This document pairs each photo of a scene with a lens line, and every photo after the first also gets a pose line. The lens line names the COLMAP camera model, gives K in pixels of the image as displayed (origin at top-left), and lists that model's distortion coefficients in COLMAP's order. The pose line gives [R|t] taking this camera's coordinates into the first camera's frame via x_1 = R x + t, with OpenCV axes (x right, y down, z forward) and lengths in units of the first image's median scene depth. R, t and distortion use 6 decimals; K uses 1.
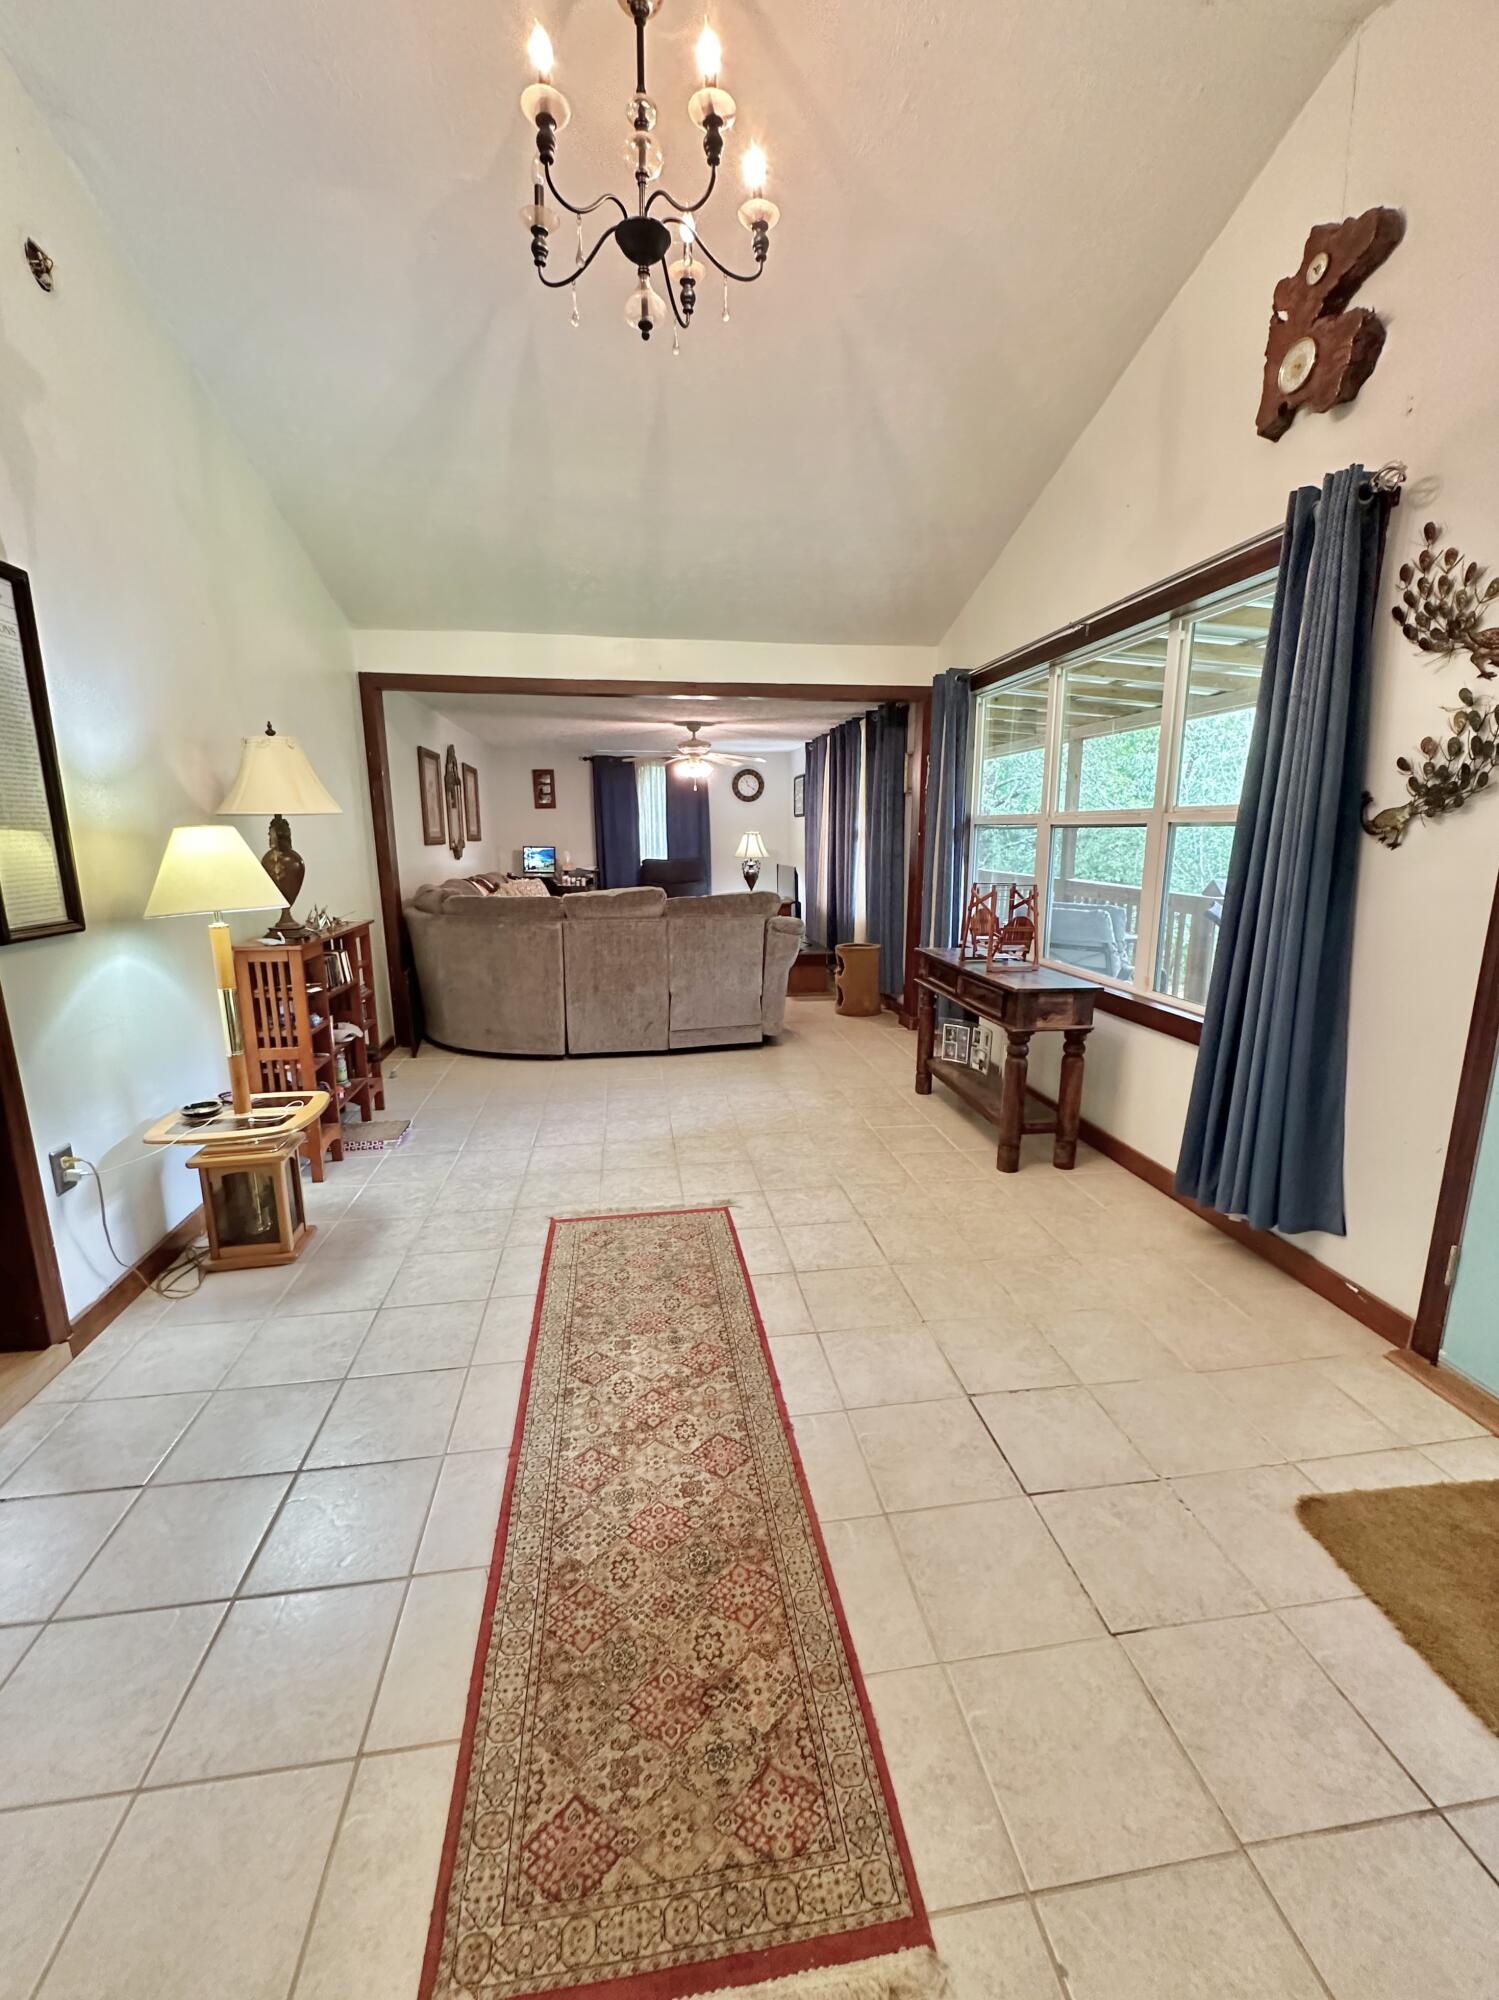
lens RADIAL K [[803.0, 0, 748.1], [0, 803.0, 994.6], [0, 0, 1]] dist [-0.000550, -0.000017]
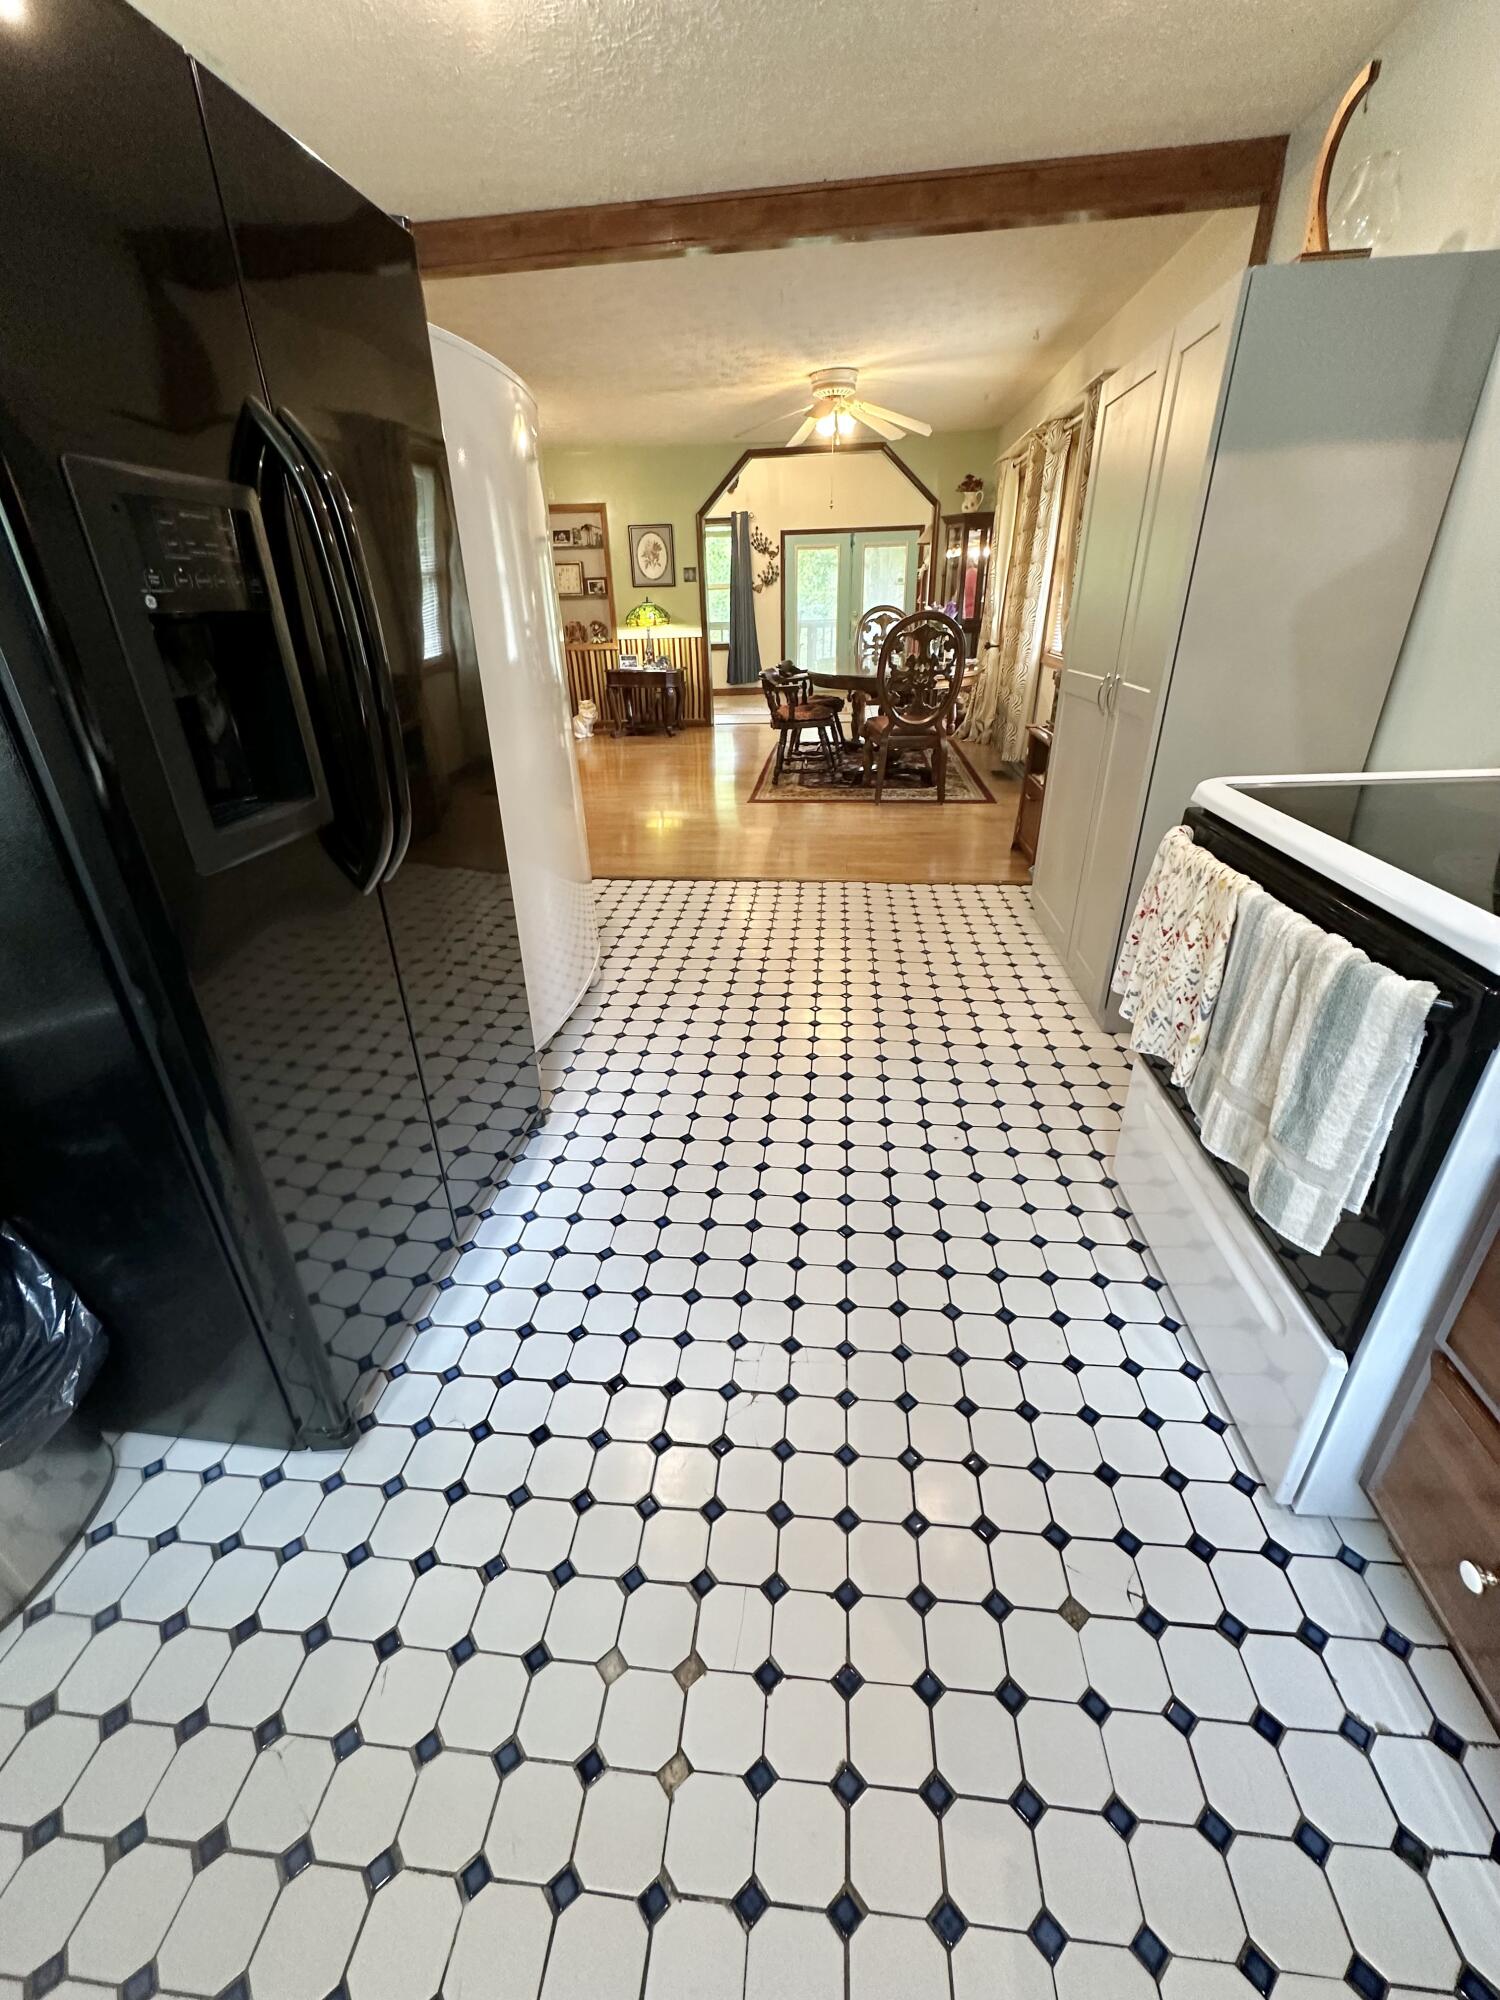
lens RADIAL K [[803.0, 0, 747.9], [0, 803.0, 993.4], [0, 0, 1]] dist [-0.000550, -0.000017]
pose [[0.243782, -0.430093, 0.869247, -4.845502], [0.211407, 0.898301, 0.385179, 0.124147], [-0.946508, 0.089865, 0.309915, -0.297881]]
